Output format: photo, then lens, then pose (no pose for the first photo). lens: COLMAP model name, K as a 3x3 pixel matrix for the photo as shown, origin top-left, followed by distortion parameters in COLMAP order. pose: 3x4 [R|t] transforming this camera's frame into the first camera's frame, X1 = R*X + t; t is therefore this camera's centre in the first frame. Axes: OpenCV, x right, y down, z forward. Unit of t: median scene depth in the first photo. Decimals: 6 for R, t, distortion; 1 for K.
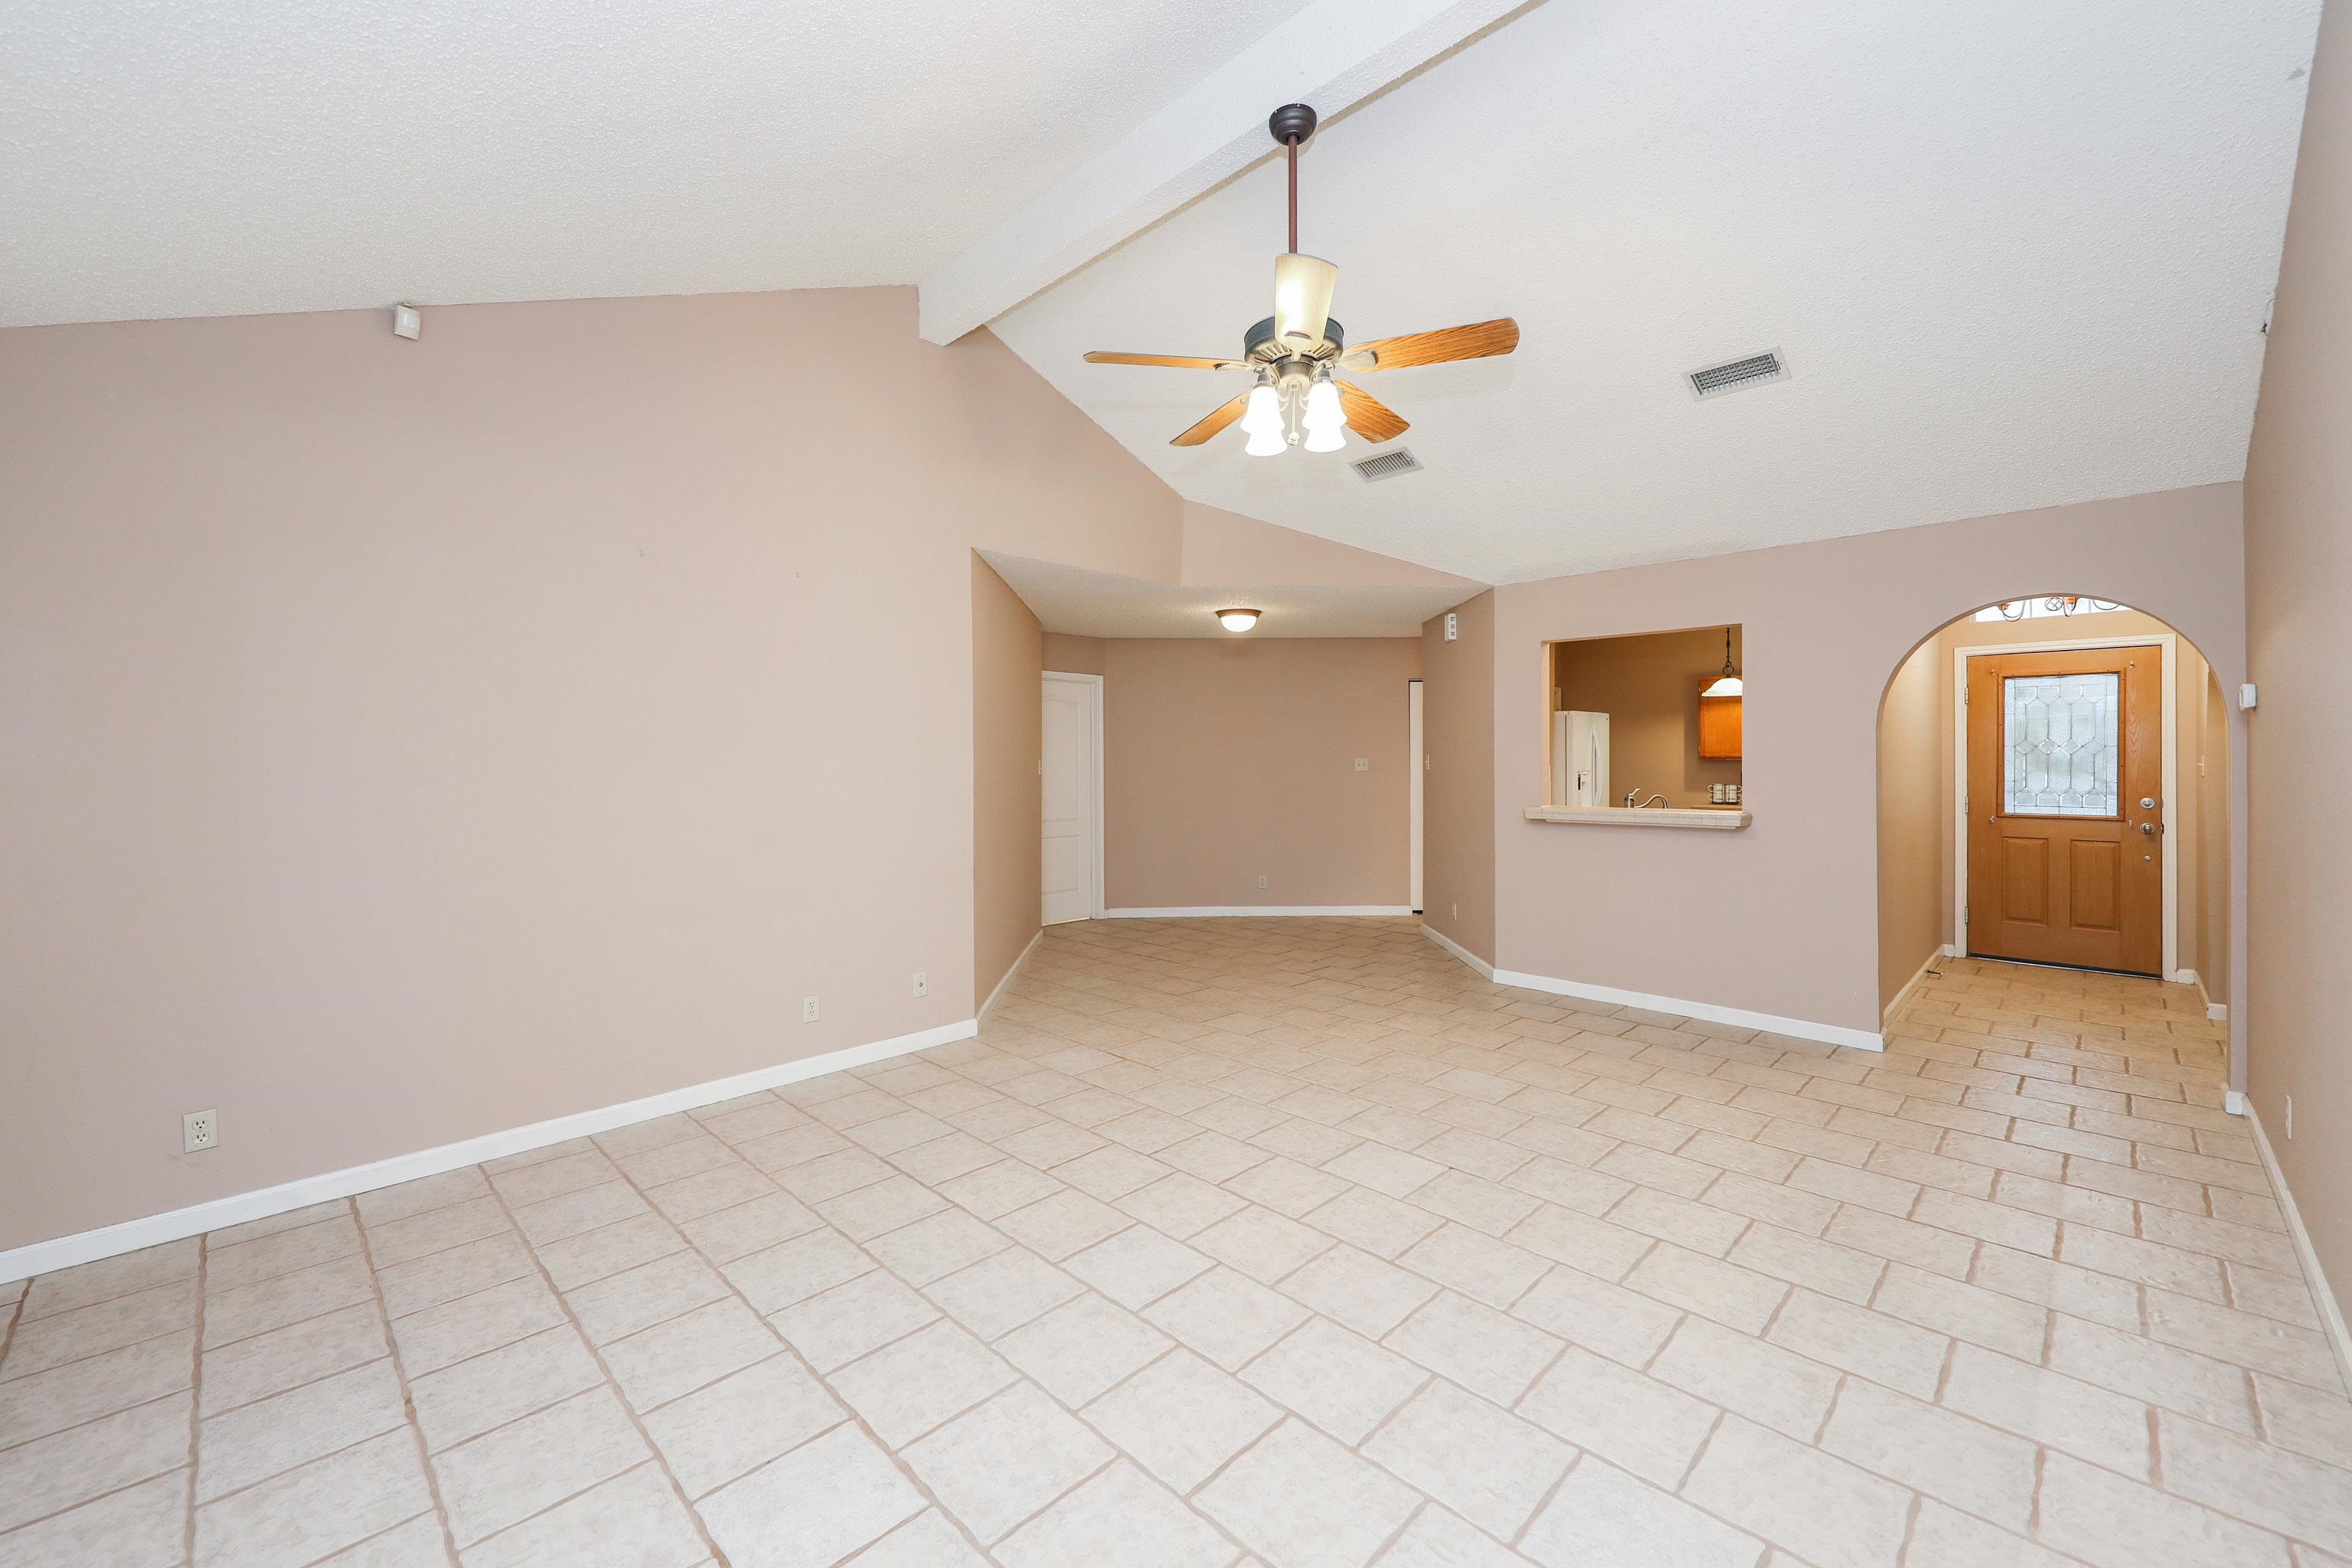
lens RADIAL K [[939.7, 0, 1162.0], [0, 939.7, 771.4], [0, 0, 1]] dist [0.006639, -0.004847]
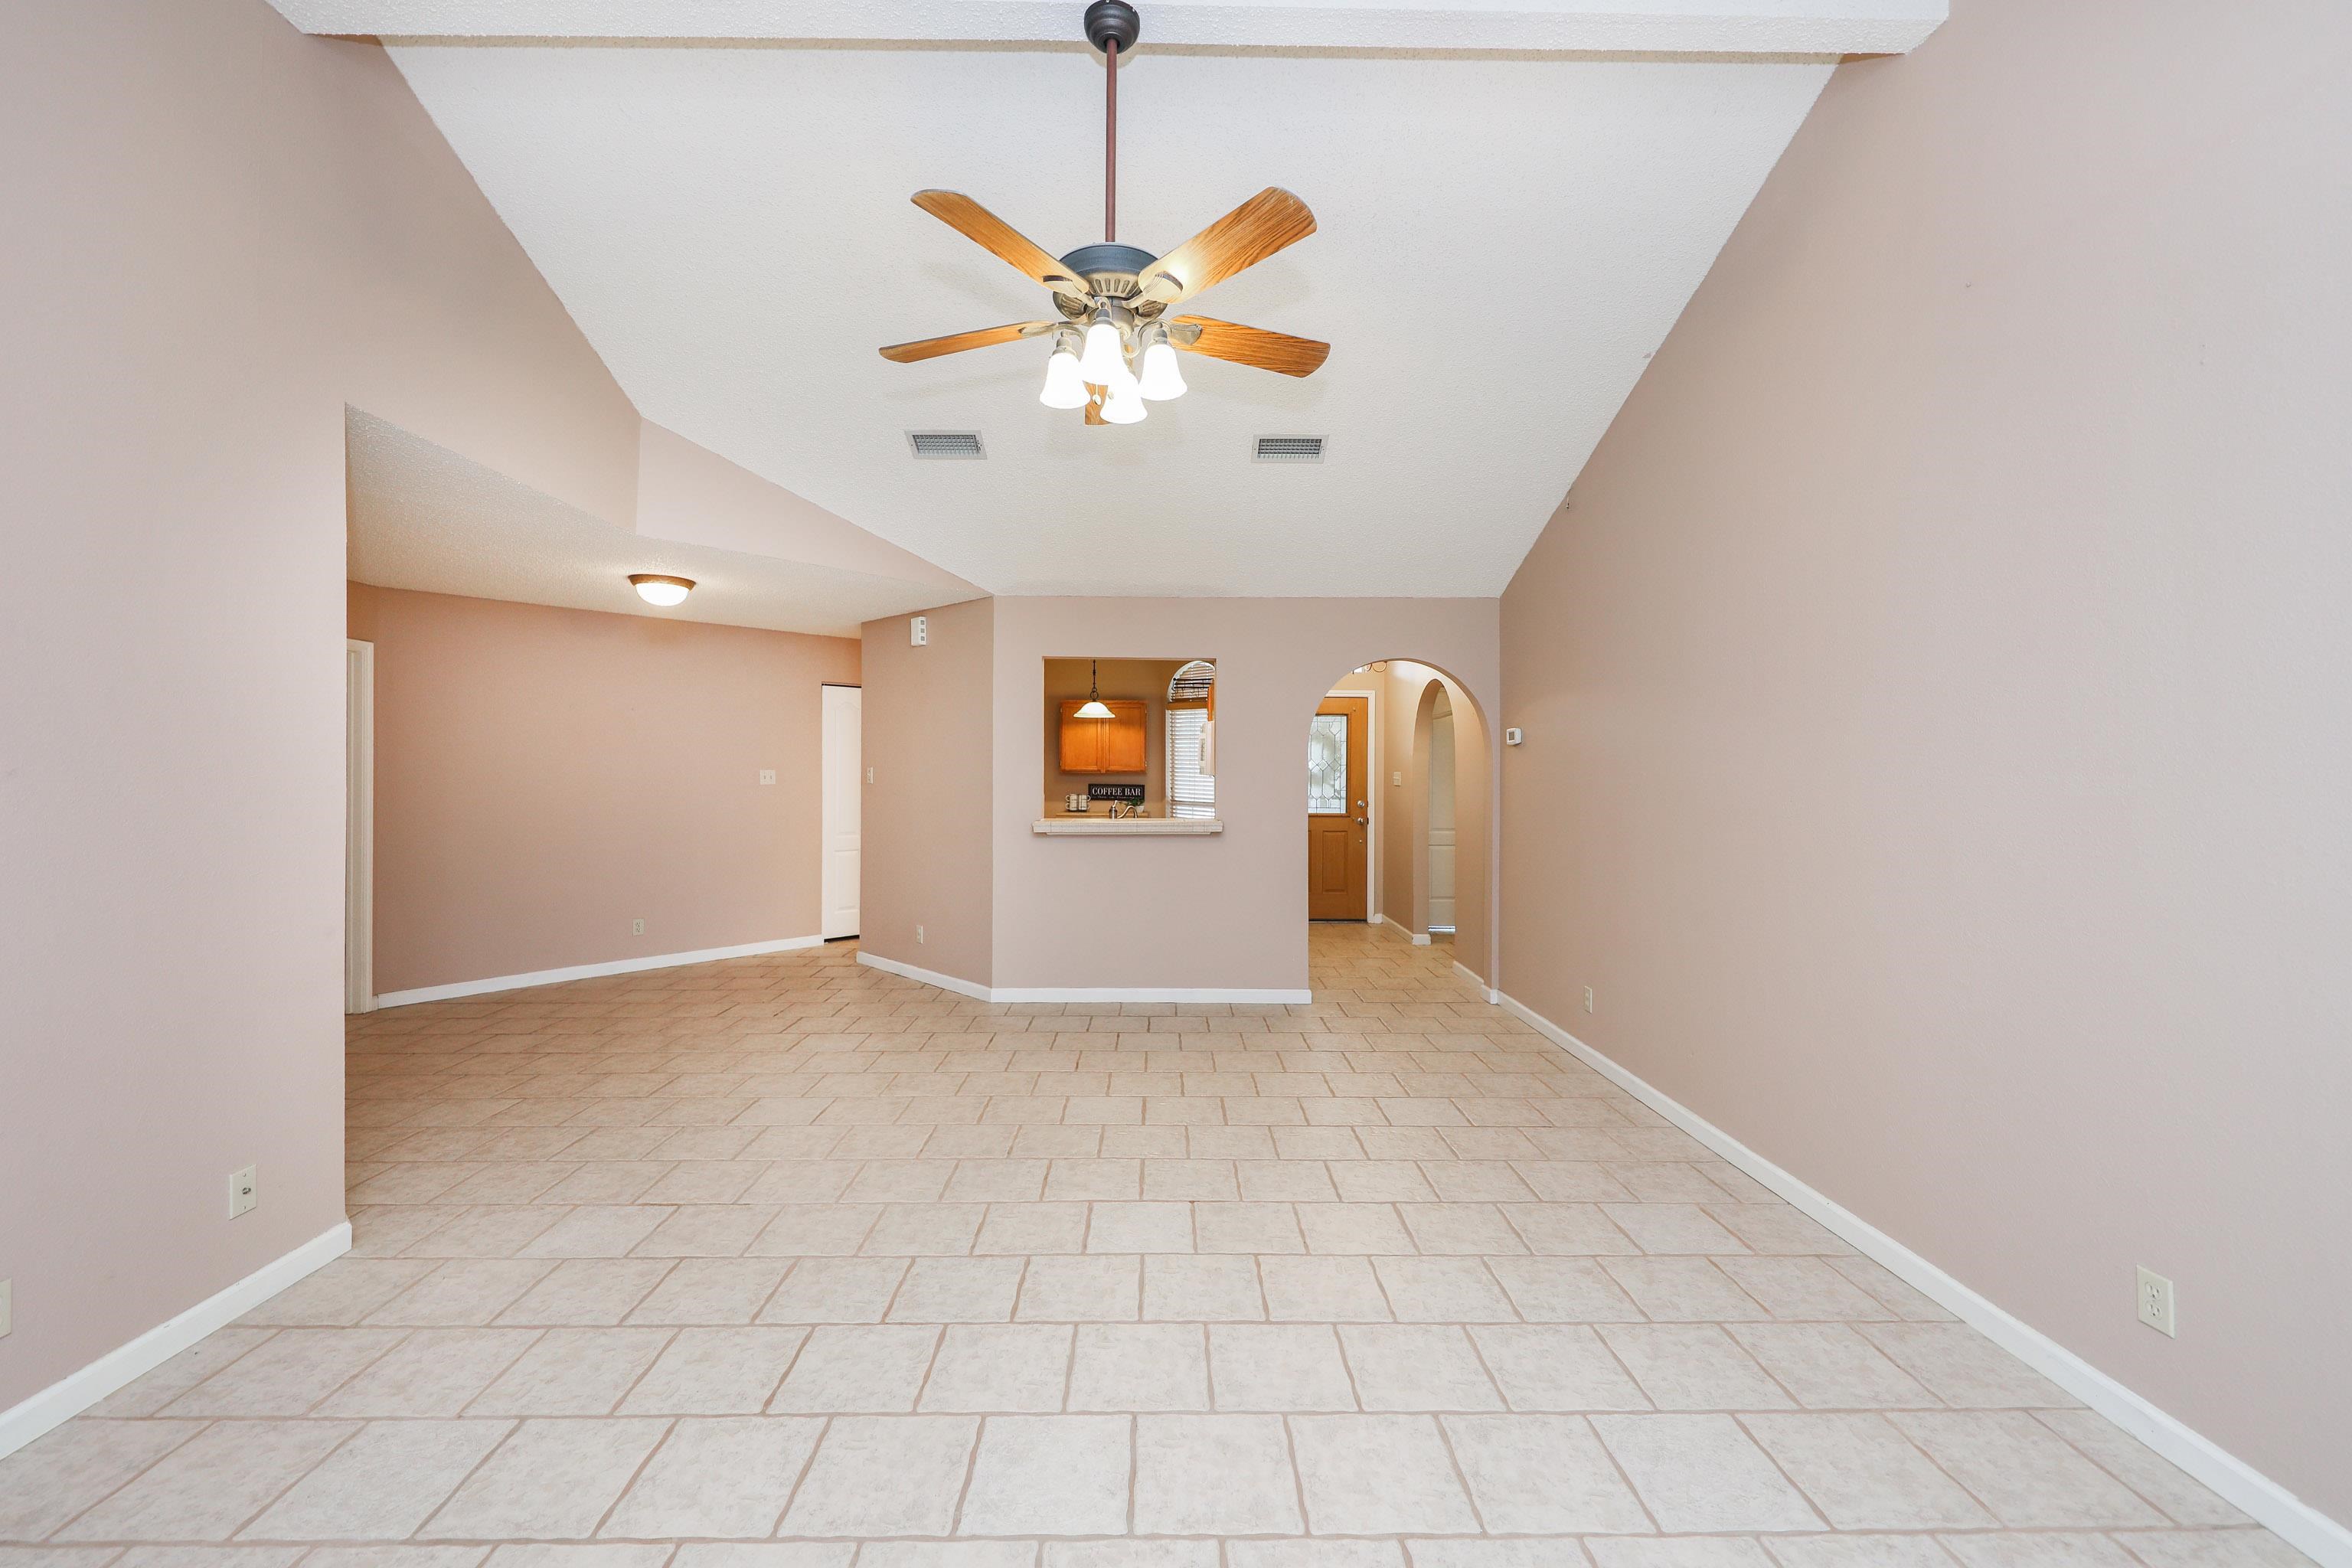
lens RADIAL K [[939.7, 0, 1174.9], [0, 939.7, 776.8], [0, 0, 1]] dist [0.006639, -0.004847]
pose [[0.691660, -0.000245, 0.722224, -0.214575], [0.004033, 0.999986, -0.003523, -0.004712], [-0.722212, 0.005349, 0.691651, 0.187091]]
